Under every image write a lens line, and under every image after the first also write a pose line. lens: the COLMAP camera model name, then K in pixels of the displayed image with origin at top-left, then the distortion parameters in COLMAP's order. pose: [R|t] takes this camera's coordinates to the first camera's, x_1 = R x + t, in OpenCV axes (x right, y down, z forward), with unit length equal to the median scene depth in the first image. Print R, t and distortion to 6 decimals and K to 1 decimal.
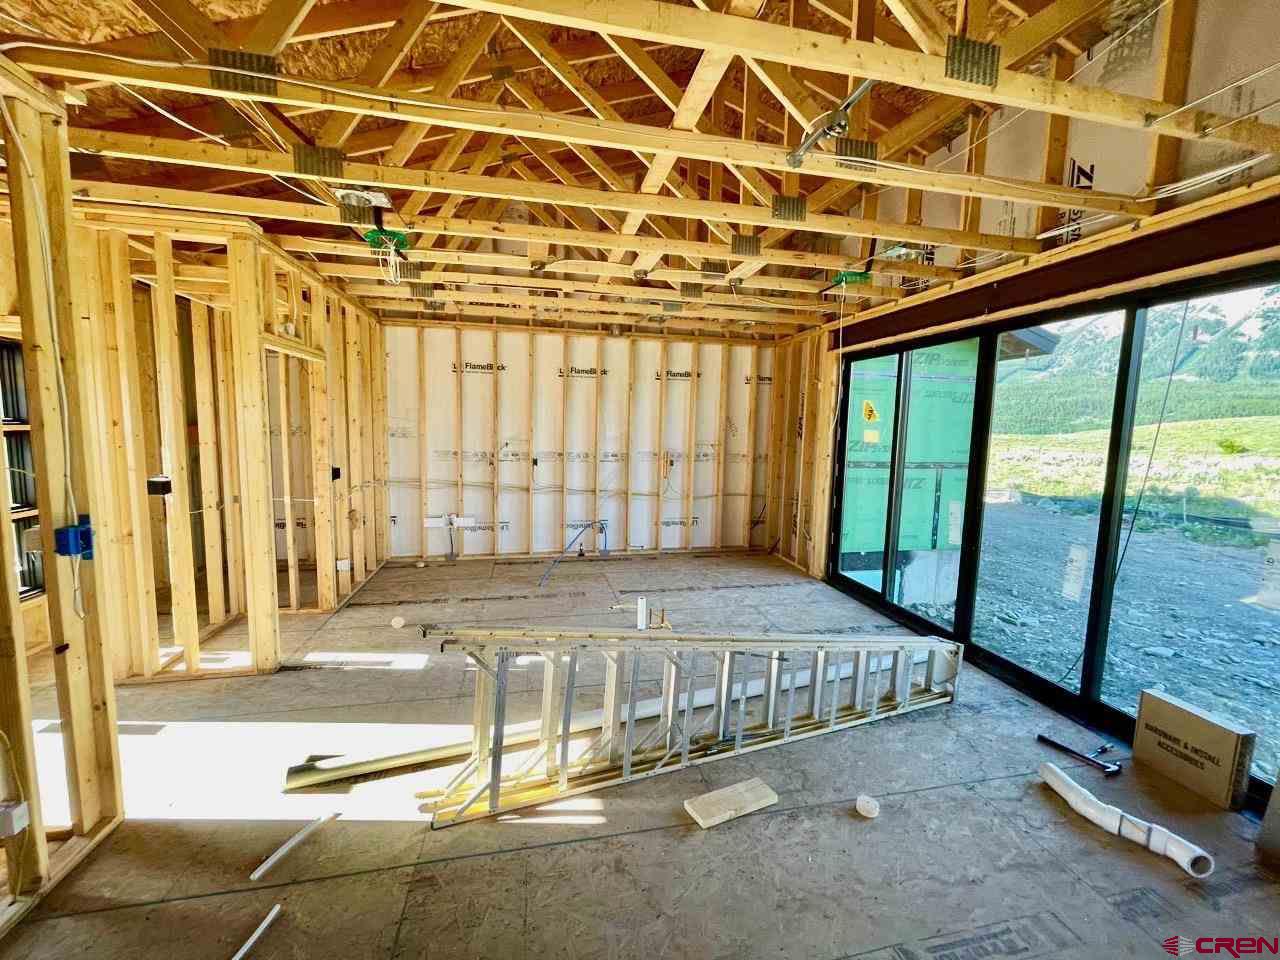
lens RADIAL K [[514.6, 0, 632.5], [0, 514.6, 479.1], [0, 0, 1]] dist [-0.003392, -0.001556]
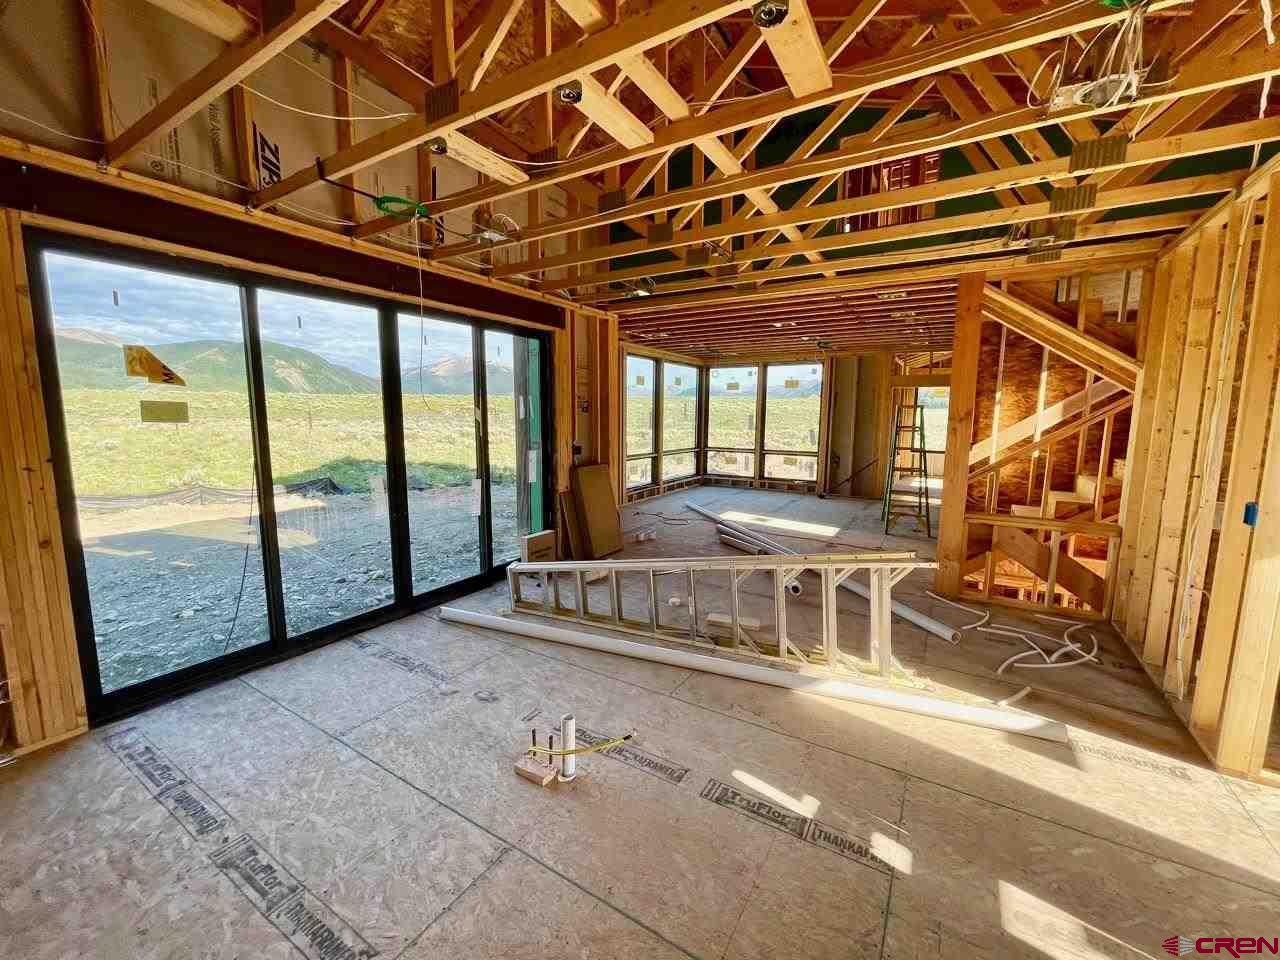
lens RADIAL K [[514.6, 0, 633.8], [0, 514.6, 479.5], [0, 0, 1]] dist [-0.003392, -0.001556]
pose [[-0.728775, -0.113667, 0.675253, -0.382175], [0.052722, 0.973885, 0.220837, -0.139464], [-0.682721, 0.196541, -0.703750, 1.302172]]
